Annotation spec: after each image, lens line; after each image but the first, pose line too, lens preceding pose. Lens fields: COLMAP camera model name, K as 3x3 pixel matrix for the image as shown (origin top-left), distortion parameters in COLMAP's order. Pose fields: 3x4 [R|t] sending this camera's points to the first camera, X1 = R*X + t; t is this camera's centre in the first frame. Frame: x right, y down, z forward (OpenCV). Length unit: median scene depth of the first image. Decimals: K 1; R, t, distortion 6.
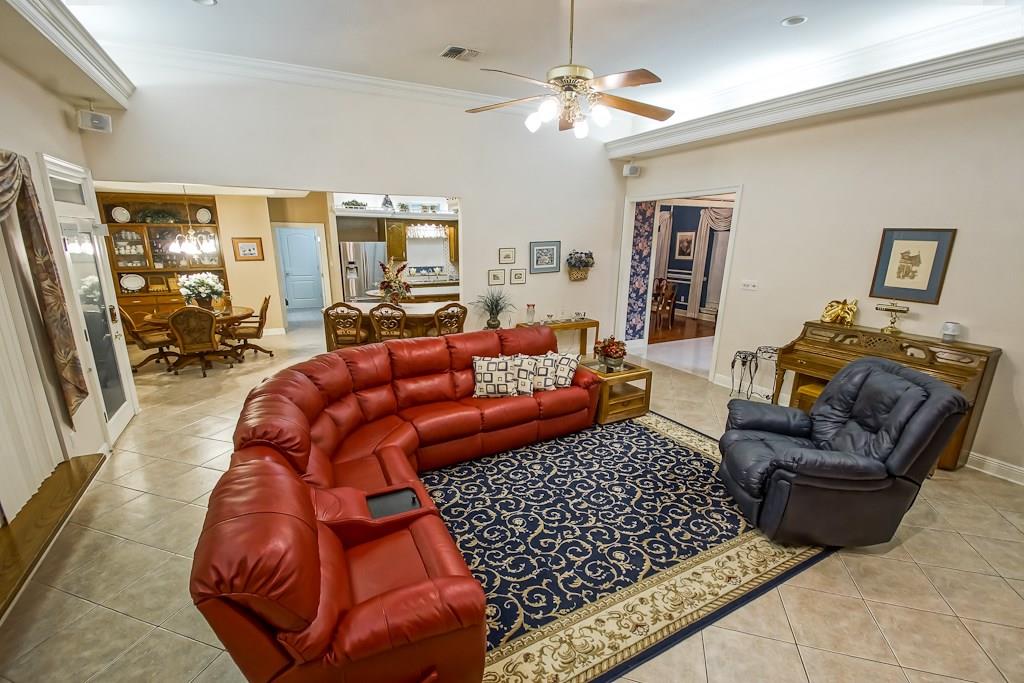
lens RADIAL K [[443.1, 0, 512.0], [0, 443.1, 341.5], [0, 0, 1]] dist [0.000786, -0.000142]
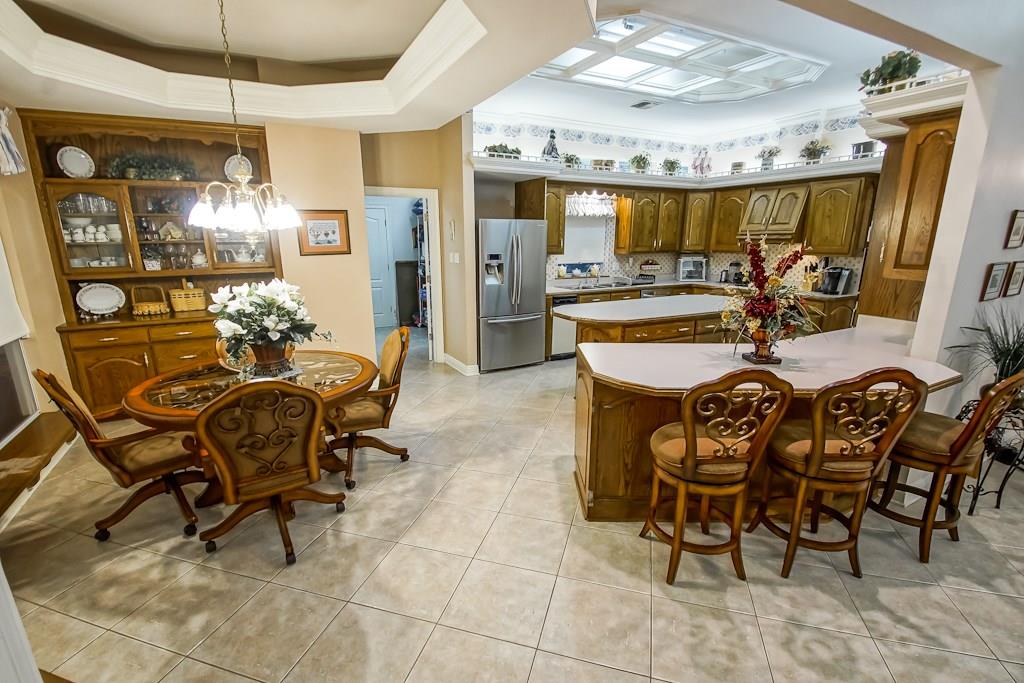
lens RADIAL K [[465.5, 0, 512.0], [0, 465.5, 341.5], [0, 0, 1]] dist [-0.001619, -0.000285]
pose [[0.999917, -0.012410, 0.003591, -0.394946], [0.012430, 0.999907, -0.005584, -0.077278], [-0.003521, 0.005628, 0.999978, 0.474852]]
